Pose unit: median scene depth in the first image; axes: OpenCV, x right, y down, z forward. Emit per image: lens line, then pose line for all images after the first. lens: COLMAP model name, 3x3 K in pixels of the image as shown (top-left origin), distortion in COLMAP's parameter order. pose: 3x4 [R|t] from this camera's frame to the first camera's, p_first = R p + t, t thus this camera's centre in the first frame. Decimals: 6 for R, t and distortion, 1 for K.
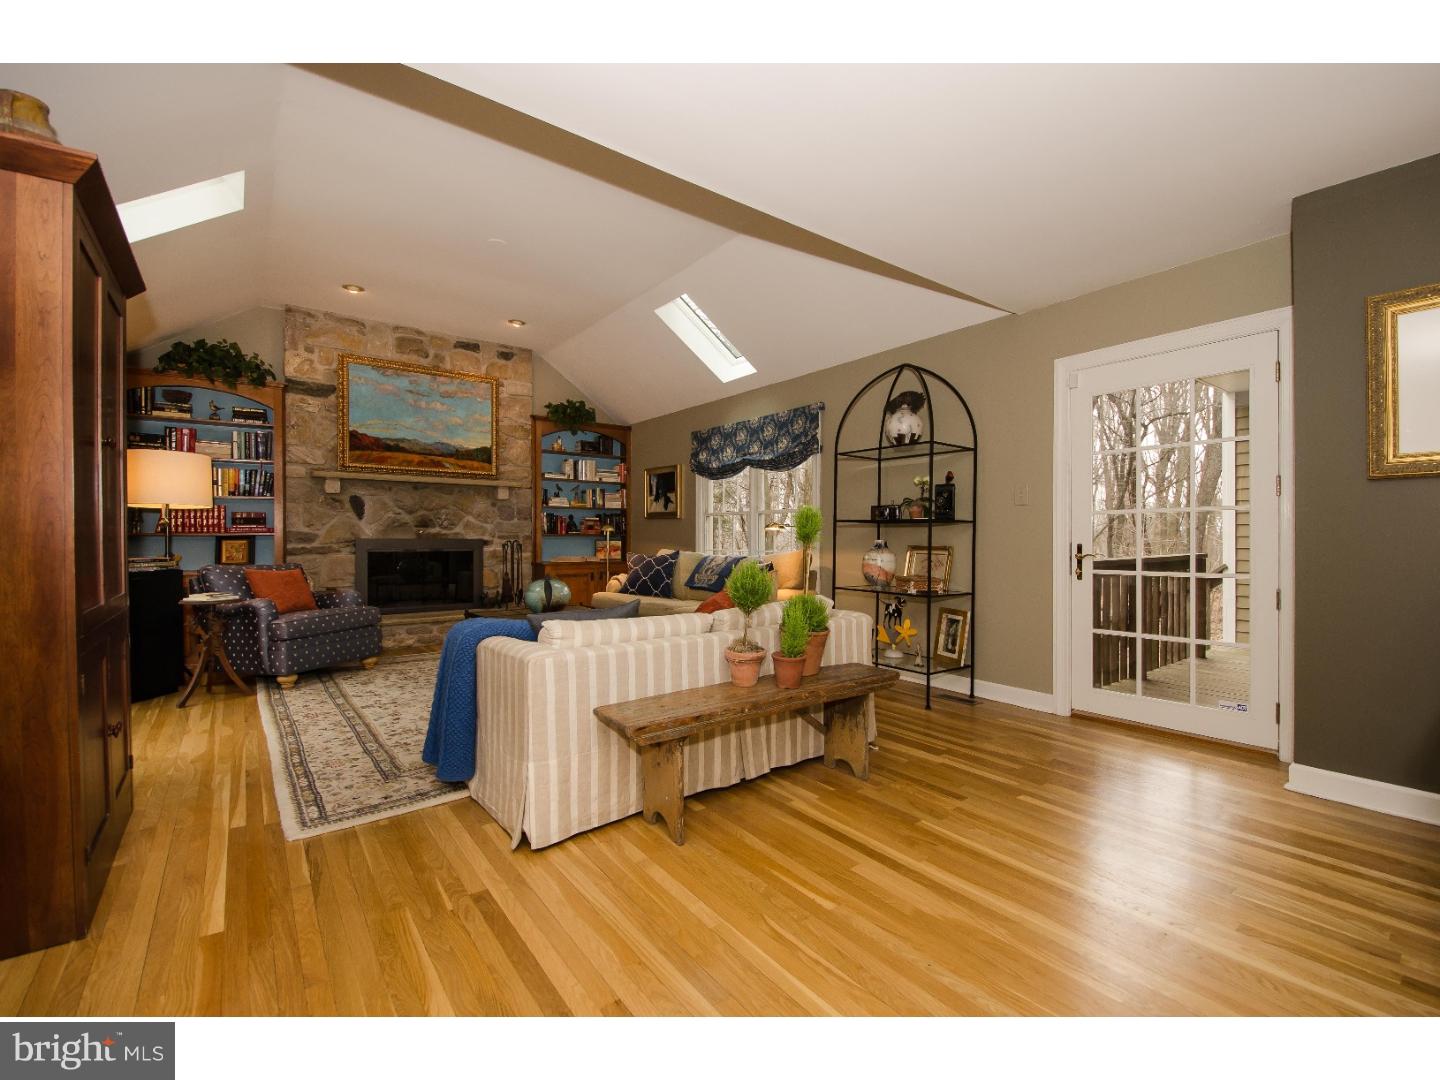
lens RADIAL K [[632.0, 0, 725.8], [0, 632.0, 514.8], [0, 0, 1]] dist [0.023497, -0.020733]
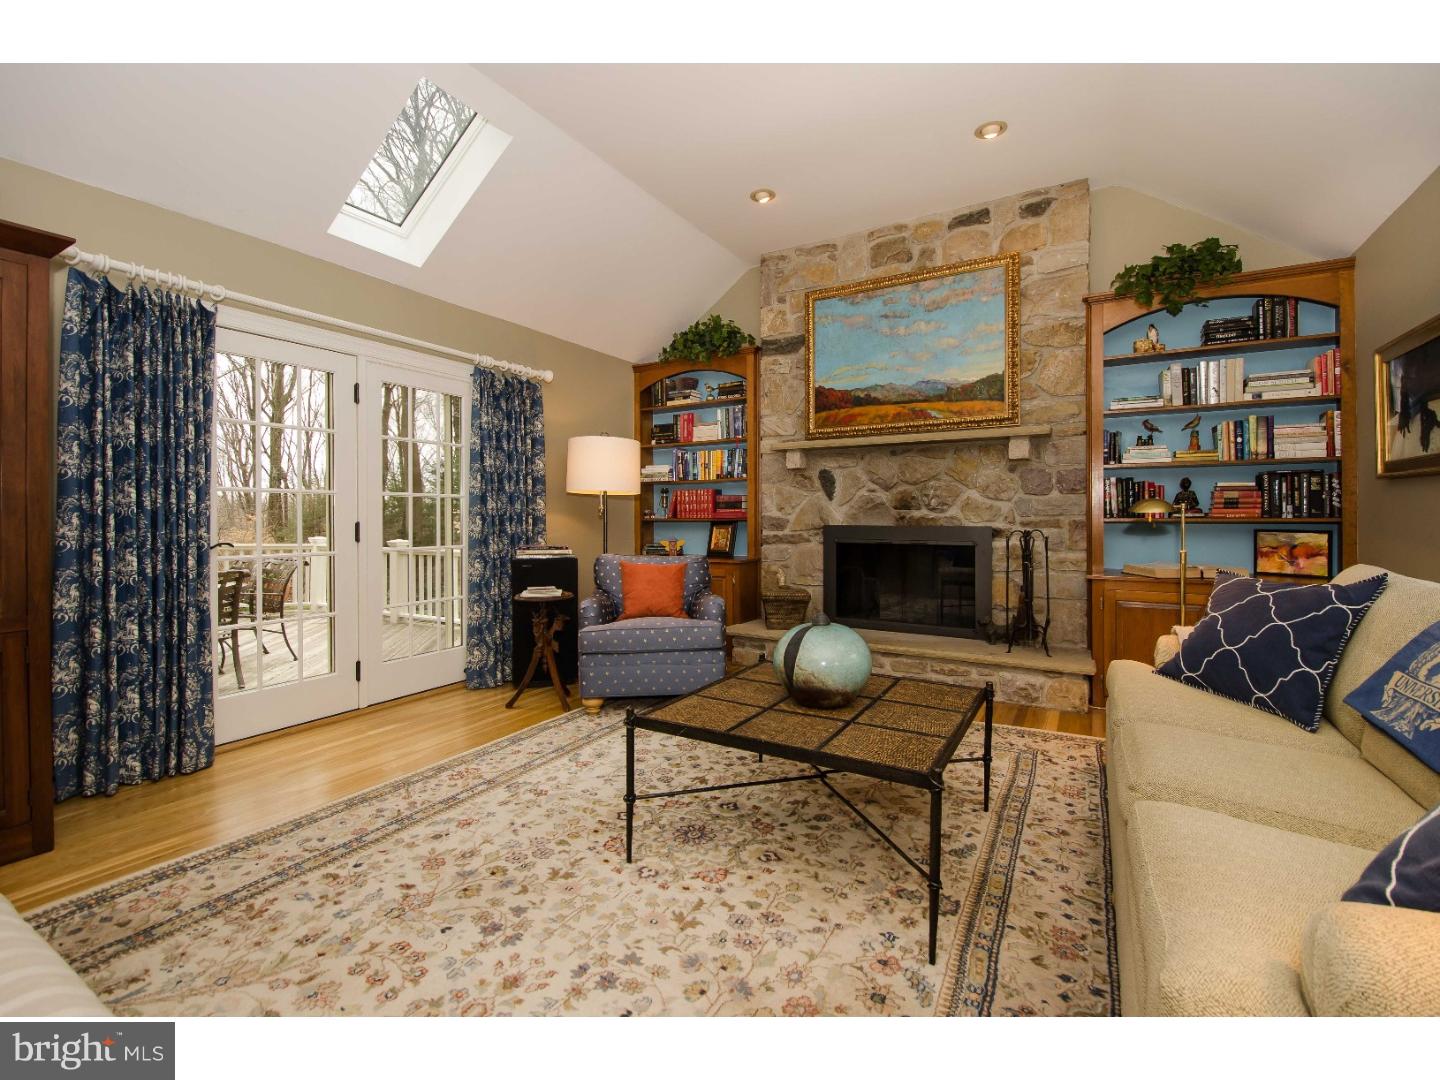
lens RADIAL K [[632.0, 0, 725.8], [0, 632.0, 514.8], [0, 0, 1]] dist [0.023497, -0.020733]
pose [[0.401651, -0.004890, -0.915780, 0.073191], [0.034343, 0.999363, 0.009726, 0.012309], [0.915148, -0.035357, 0.401563, 0.538093]]
